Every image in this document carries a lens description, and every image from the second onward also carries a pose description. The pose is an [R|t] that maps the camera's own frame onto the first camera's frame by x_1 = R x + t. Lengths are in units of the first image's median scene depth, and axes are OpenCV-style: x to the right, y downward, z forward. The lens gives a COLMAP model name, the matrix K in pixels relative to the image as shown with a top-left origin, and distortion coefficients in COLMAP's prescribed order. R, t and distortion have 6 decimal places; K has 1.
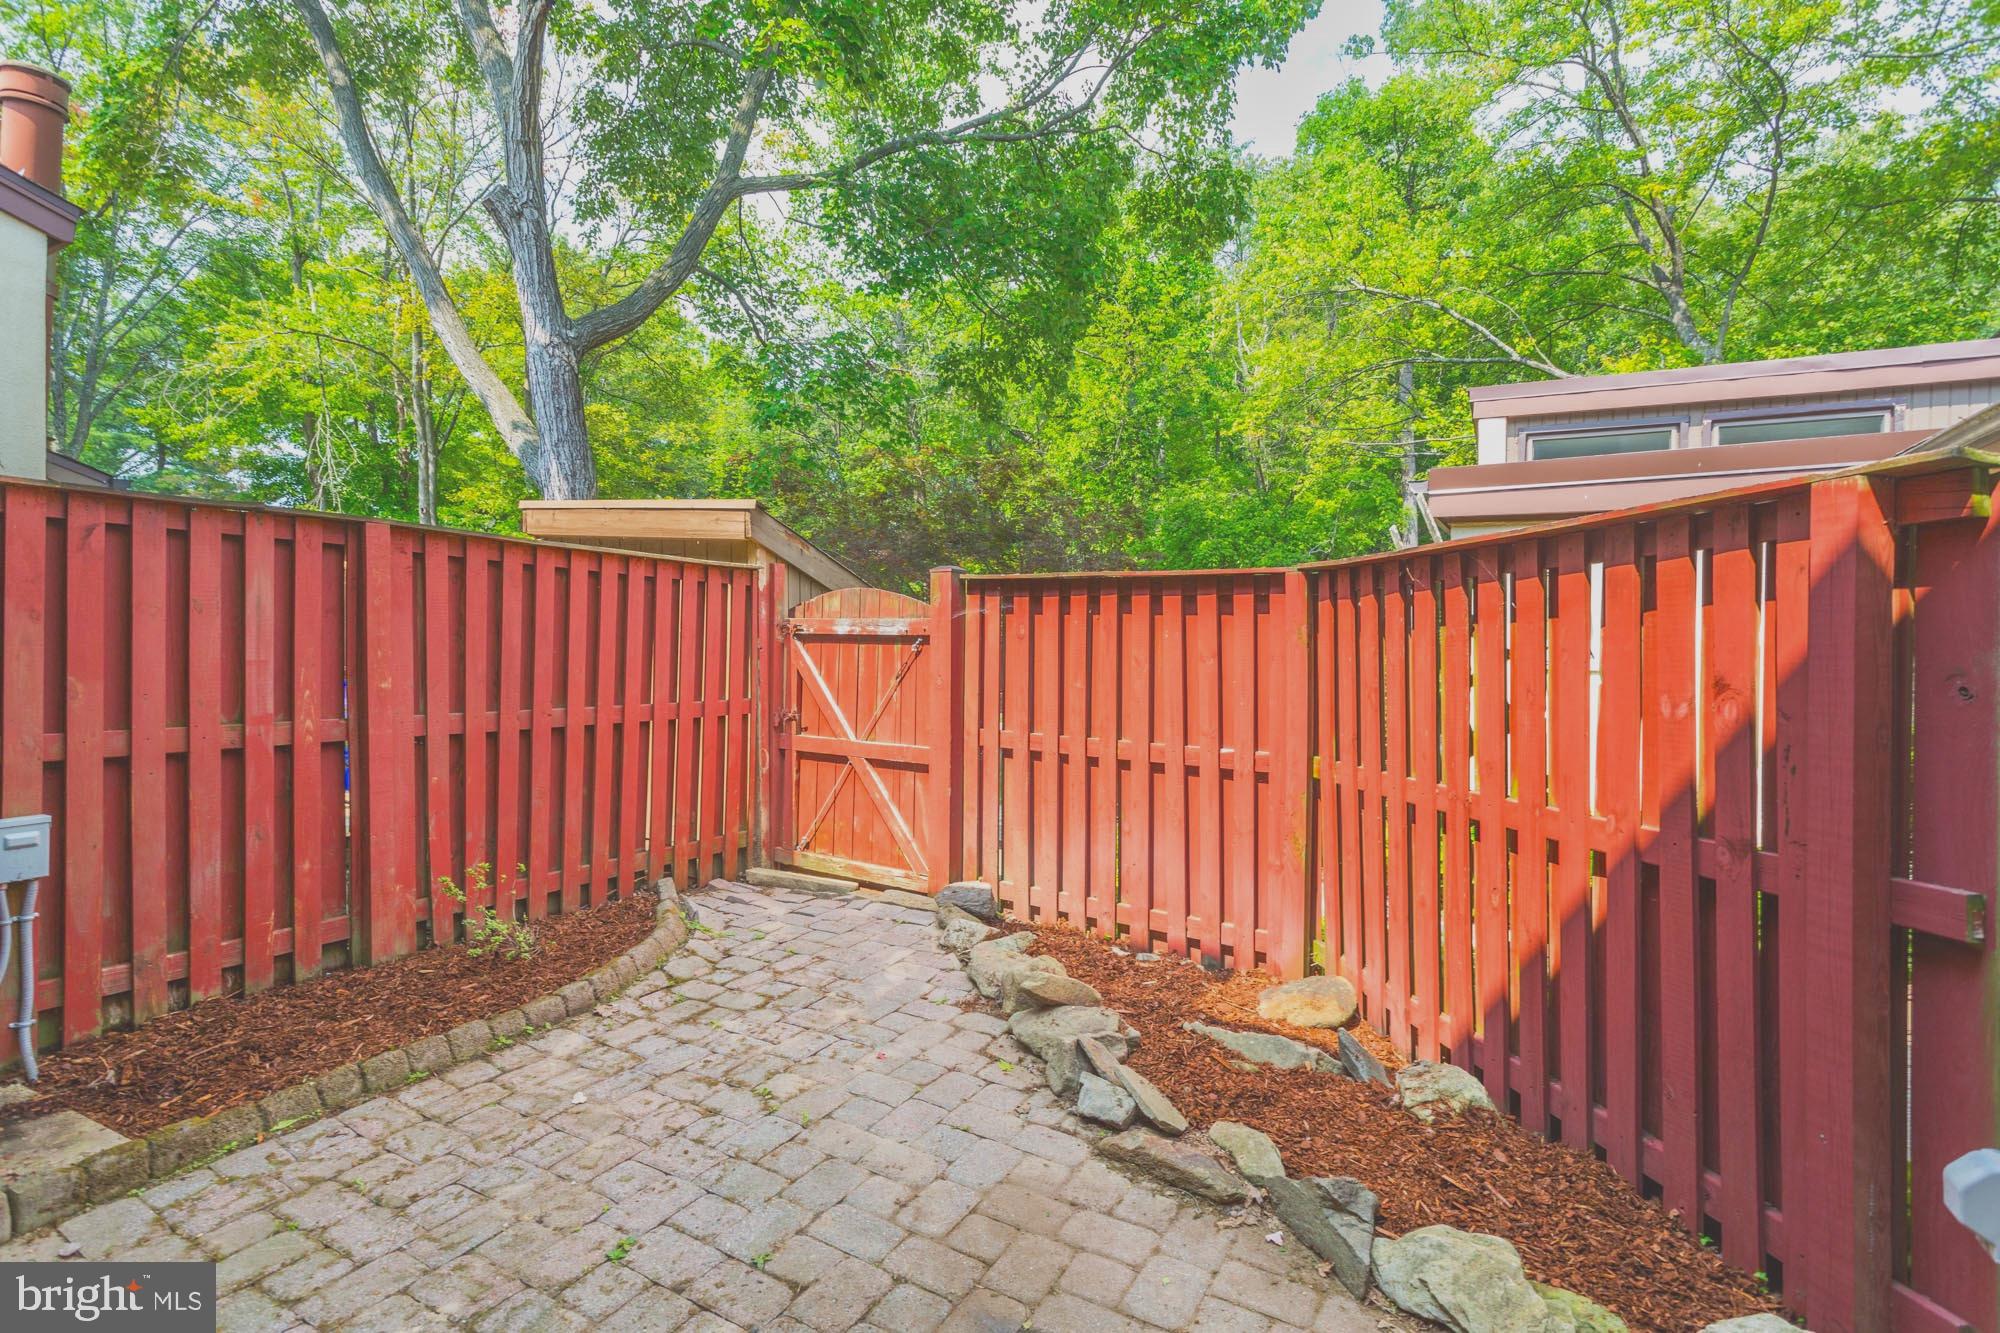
lens RADIAL K [[965.1, 0, 1003.0], [0, 965.1, 647.0], [0, 0, 1]] dist [0.001917, 0.006623]
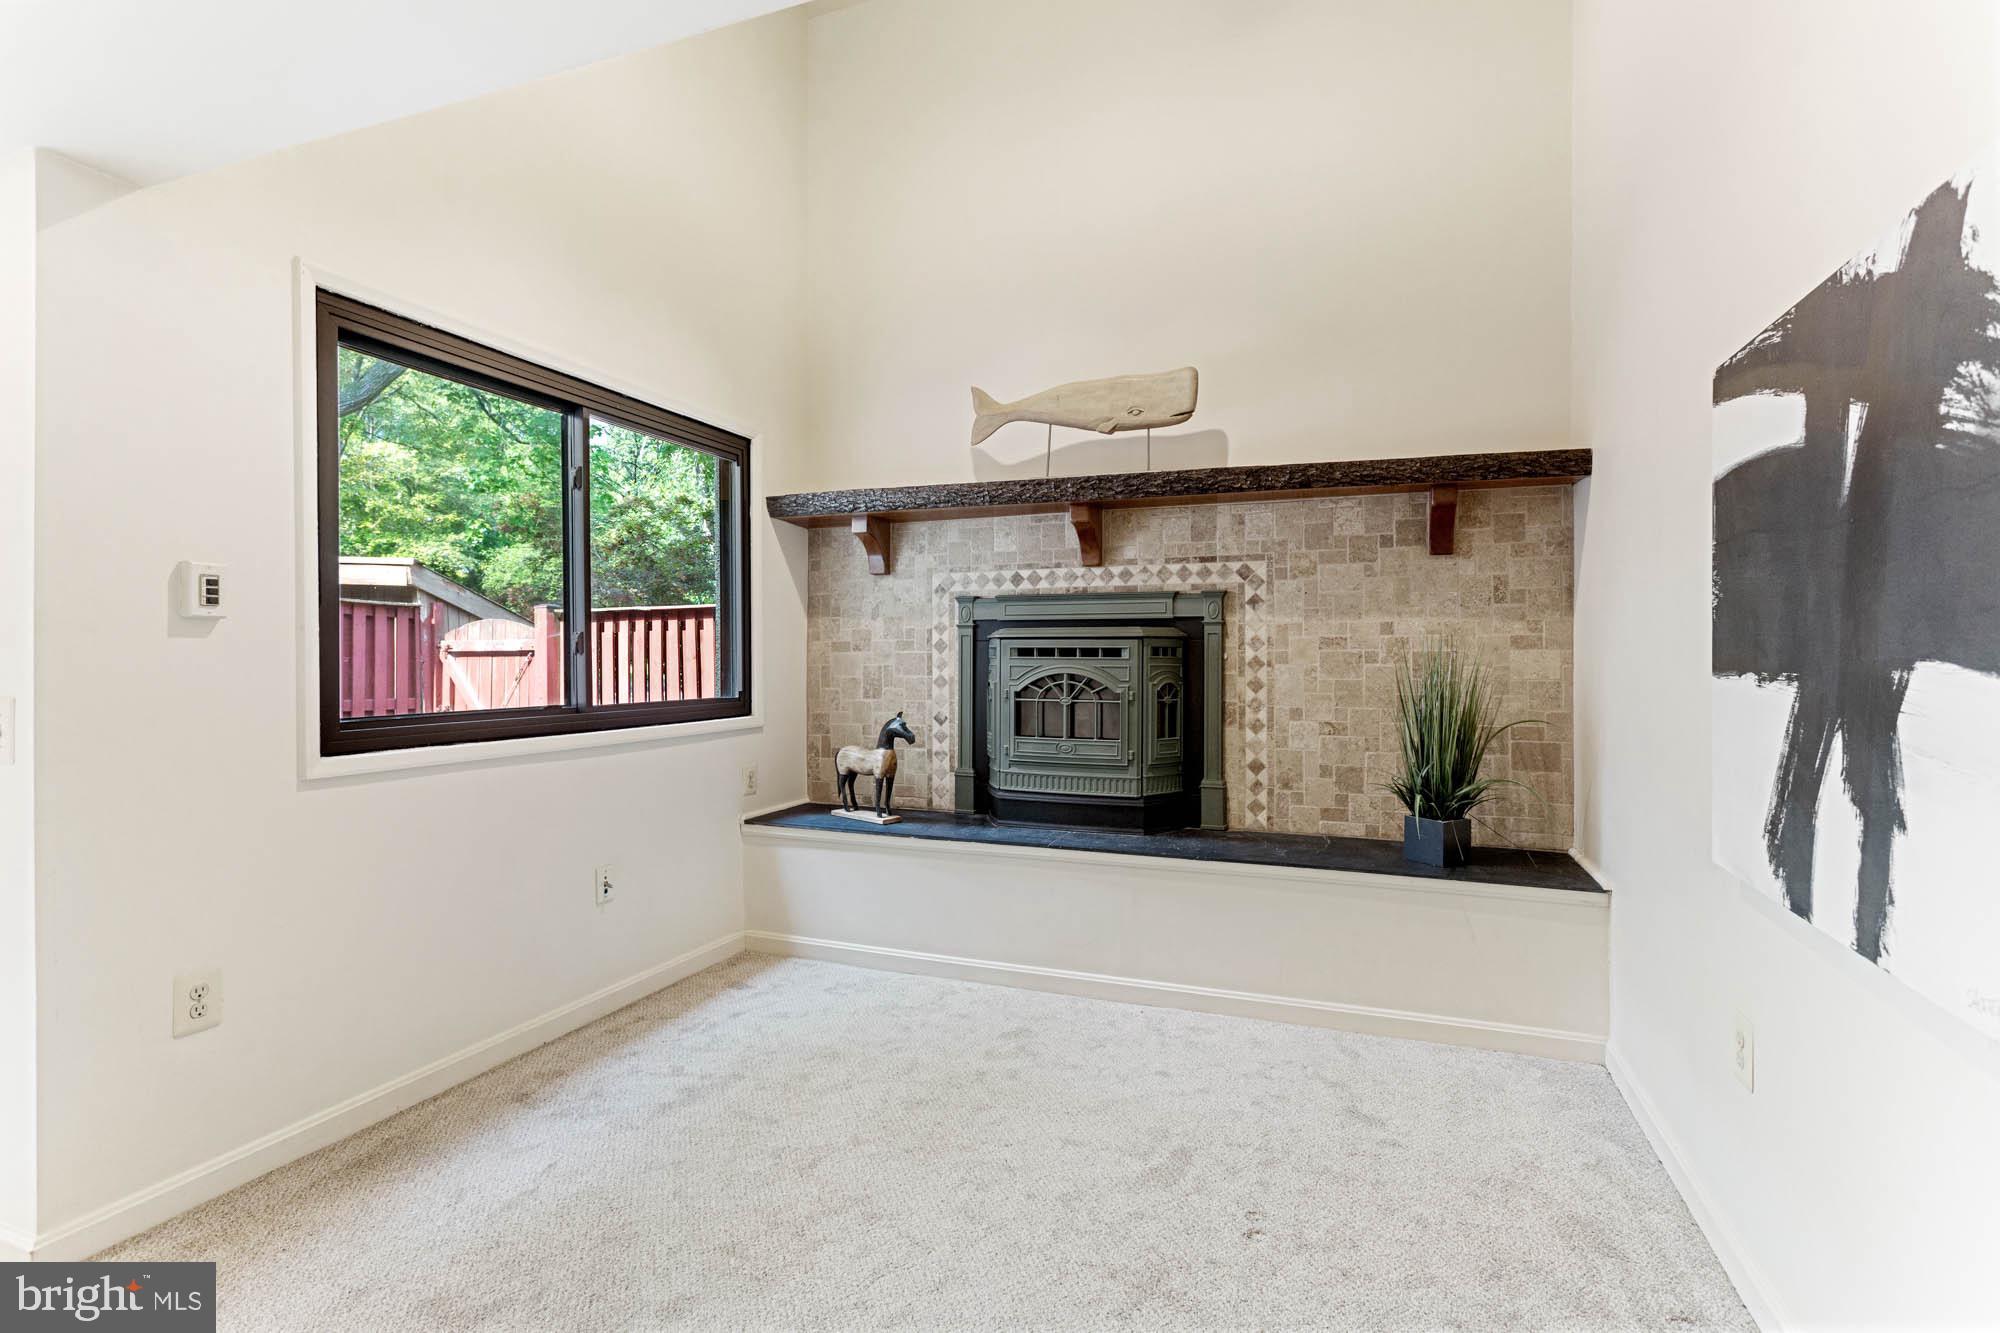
lens RADIAL K [[954.4, 0, 1002.2], [0, 954.4, 660.3], [0, 0, 1]] dist [0.000410, -0.000155]
pose [[0.988533, -0.018332, 0.149886, 0.451705], [0.022073, 0.999484, -0.023329, 0.059560], [-0.149381, 0.026370, 0.988428, -0.613608]]
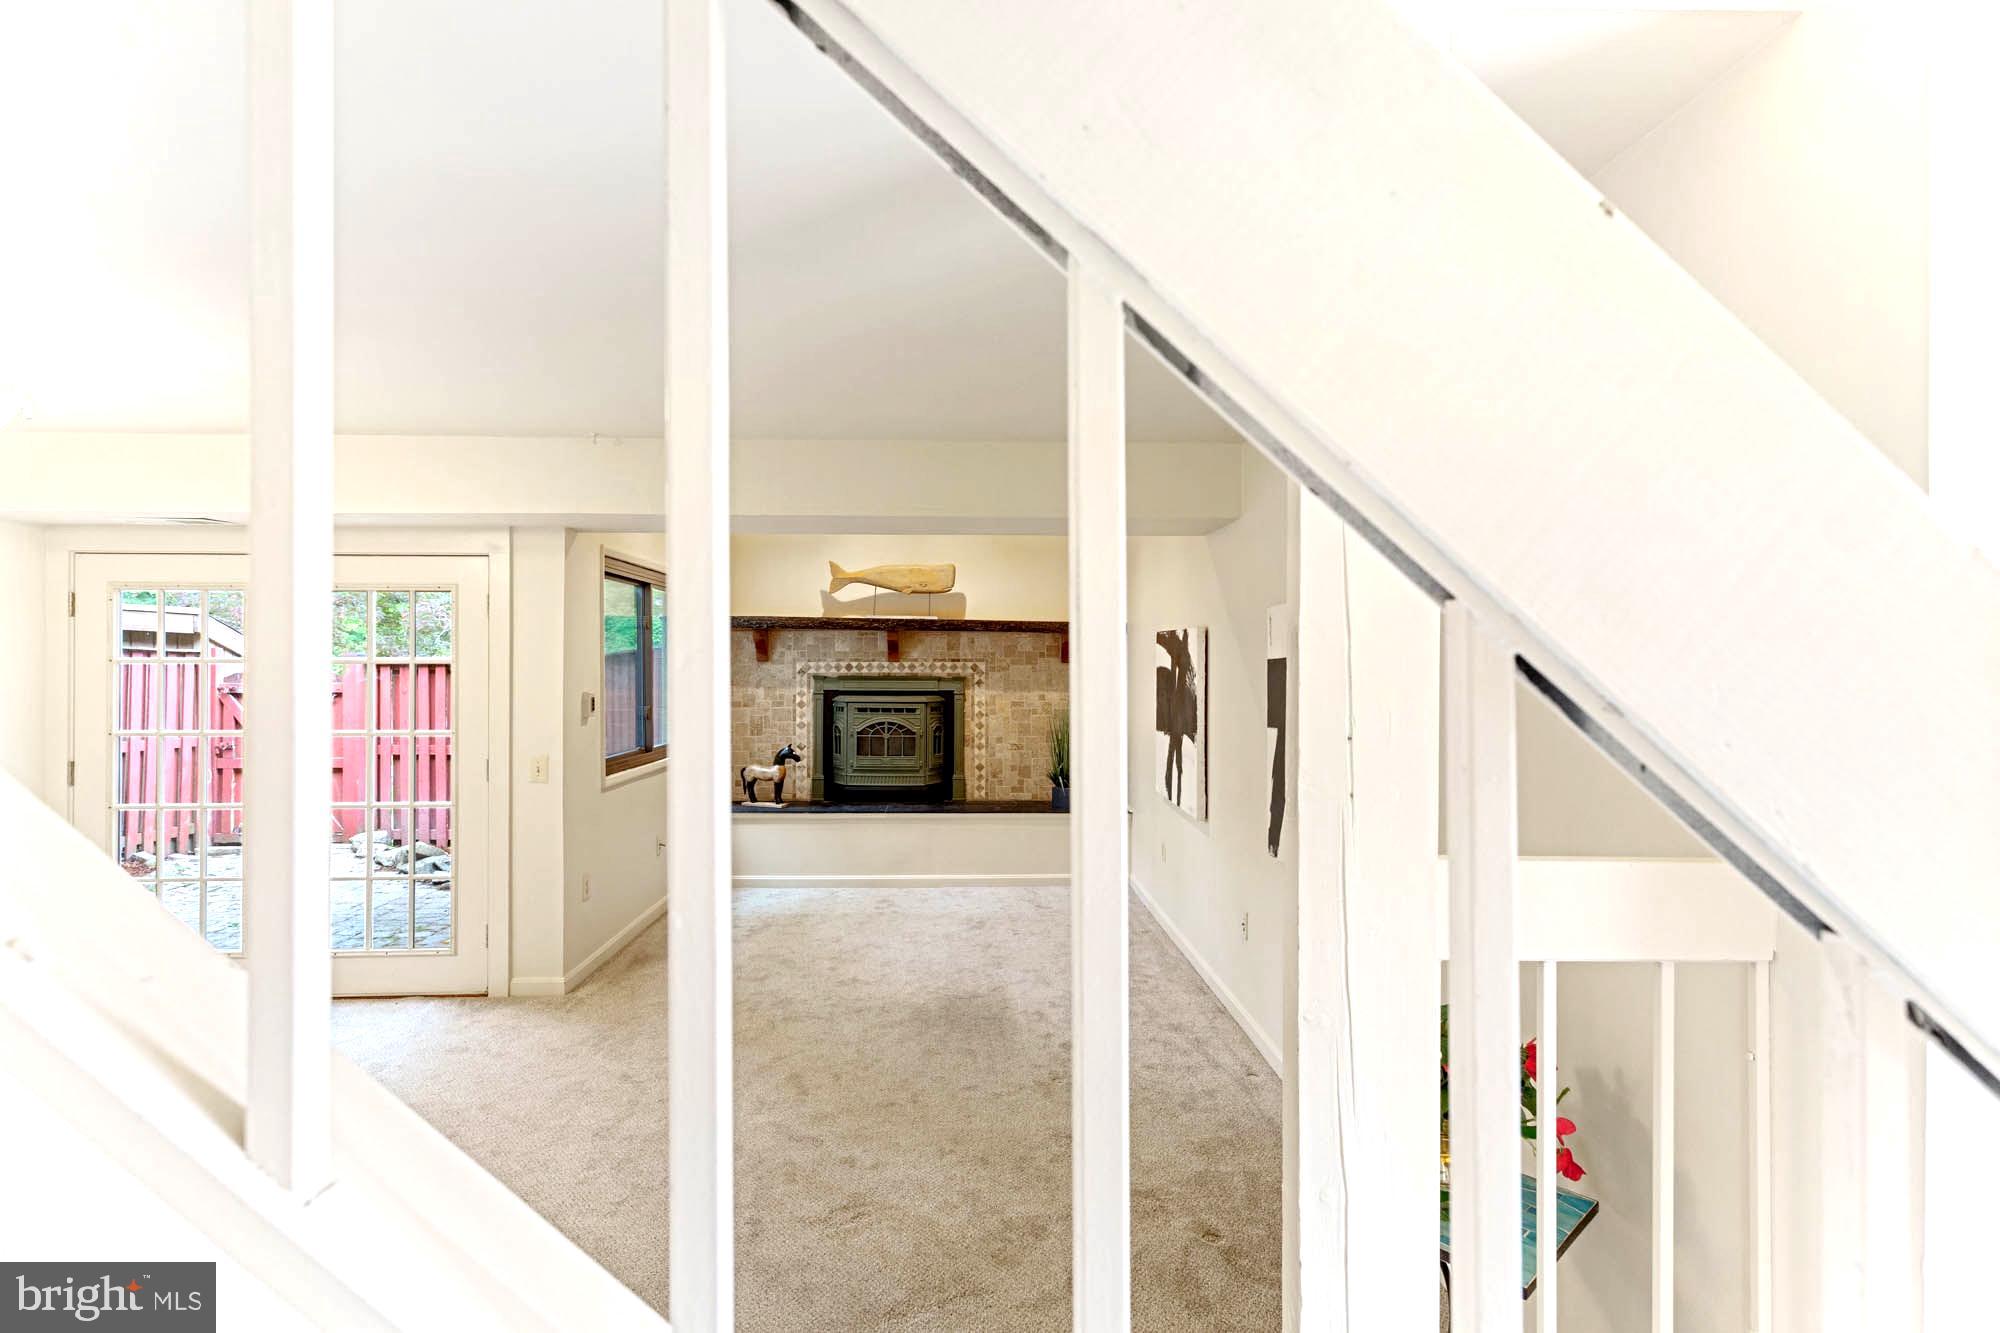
lens RADIAL K [[991.2, 0, 1001.9], [0, 991.2, 655.3], [0, 0, 1]] dist [0.000070, 0.000154]
pose [[0.848152, -0.009483, 0.529667, -0.014956], [0.026033, 0.999378, -0.023794, -0.004803], [-0.529112, 0.033970, 0.847872, -1.213400]]
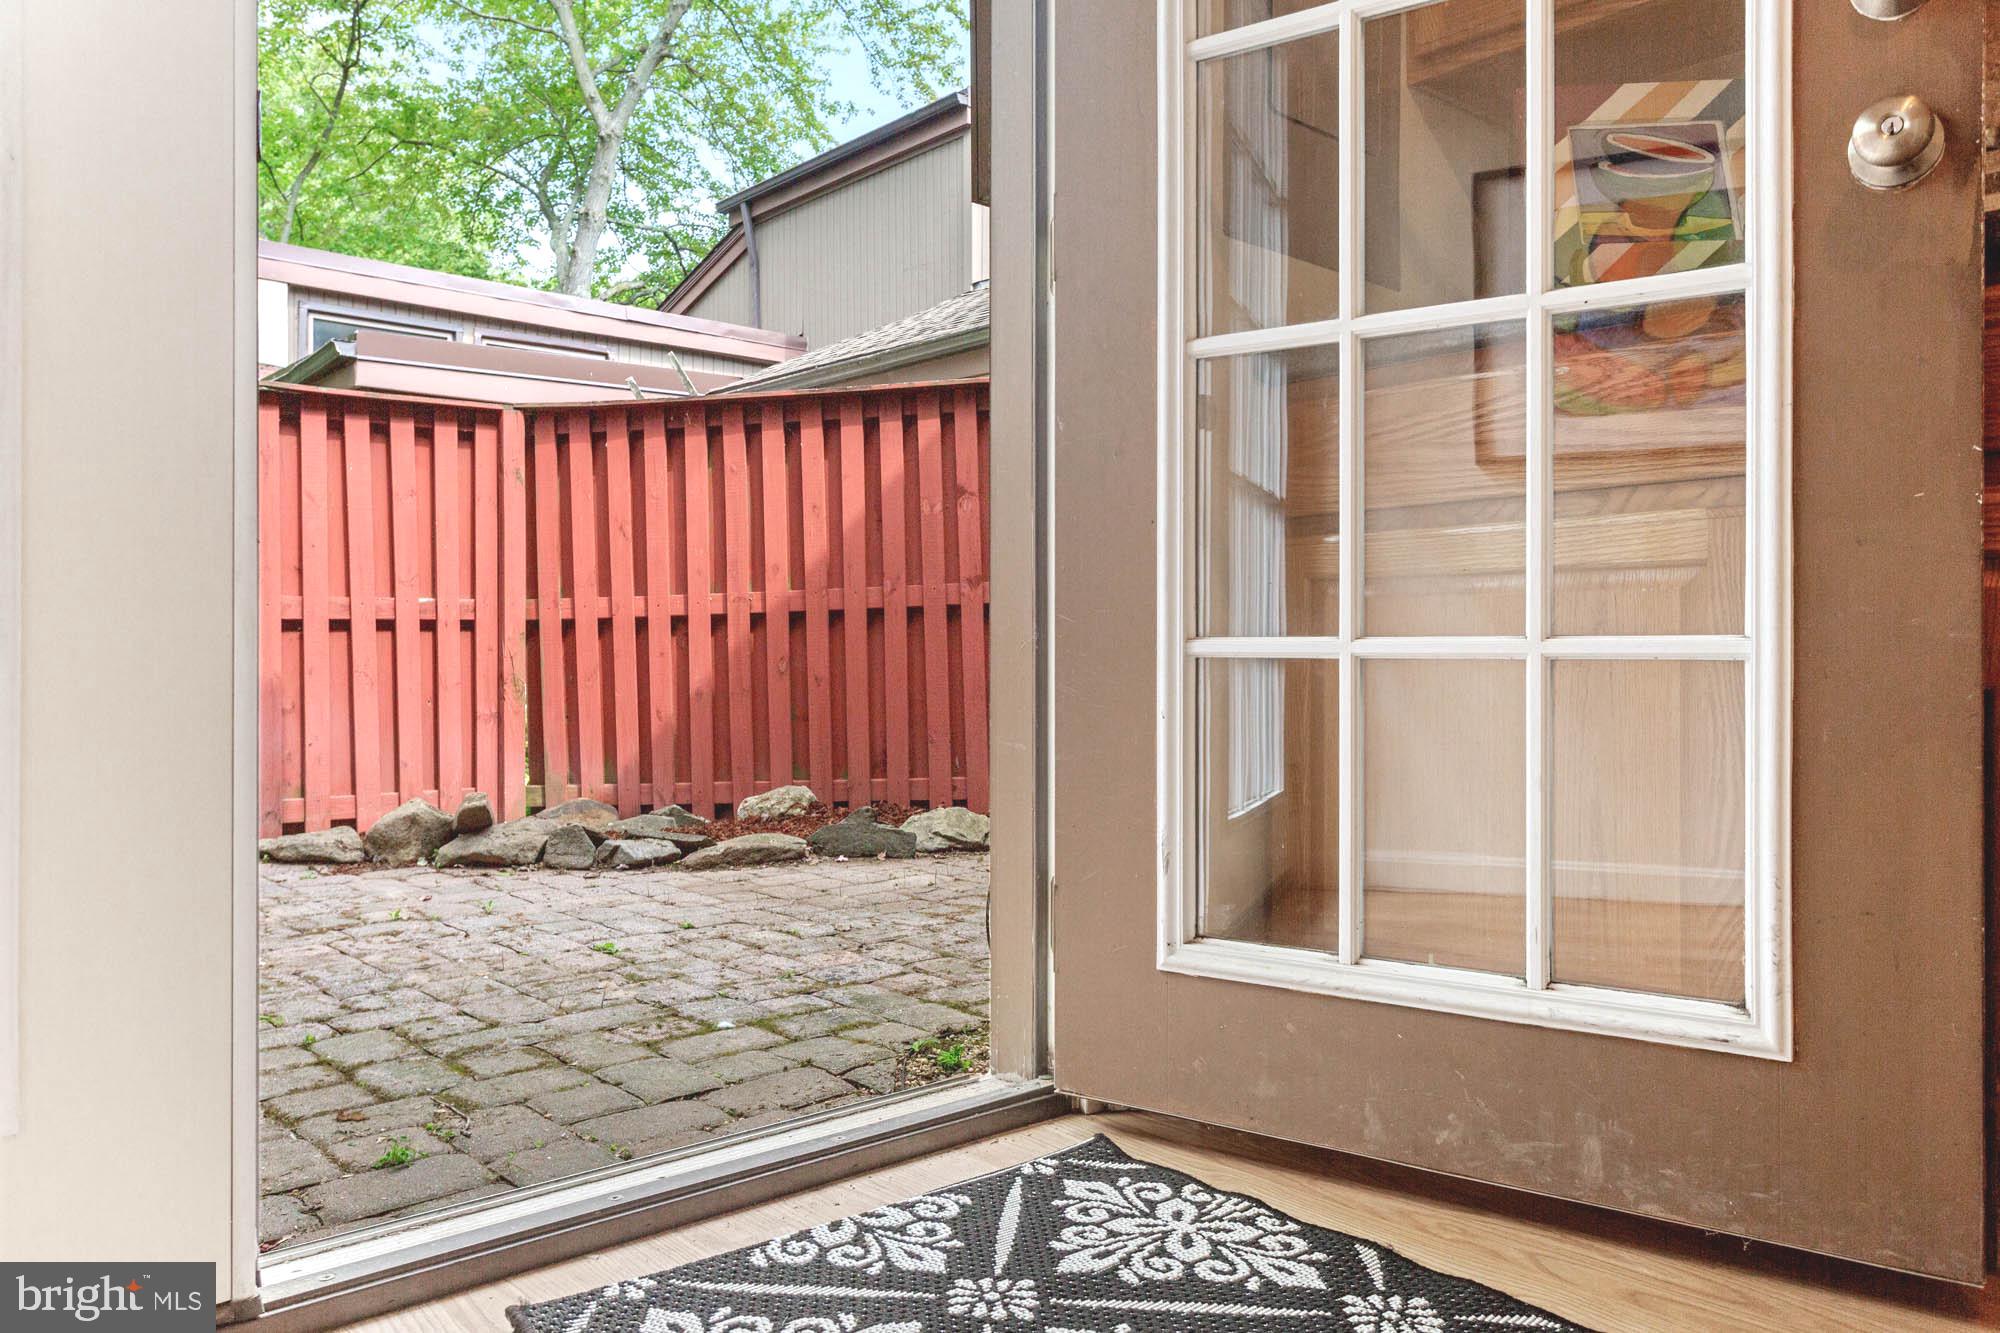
lens RADIAL K [[1433.5, 0, 981.9], [0, 1433.5, 644.6], [0, 0, 1]] dist [0.004460, 0.002006]
pose [[0.328099, -0.014616, 0.944530, -0.799006], [0.025643, 0.999650, 0.006561, 0.141763], [-0.944295, 0.022068, 0.328359, 0.056854]]
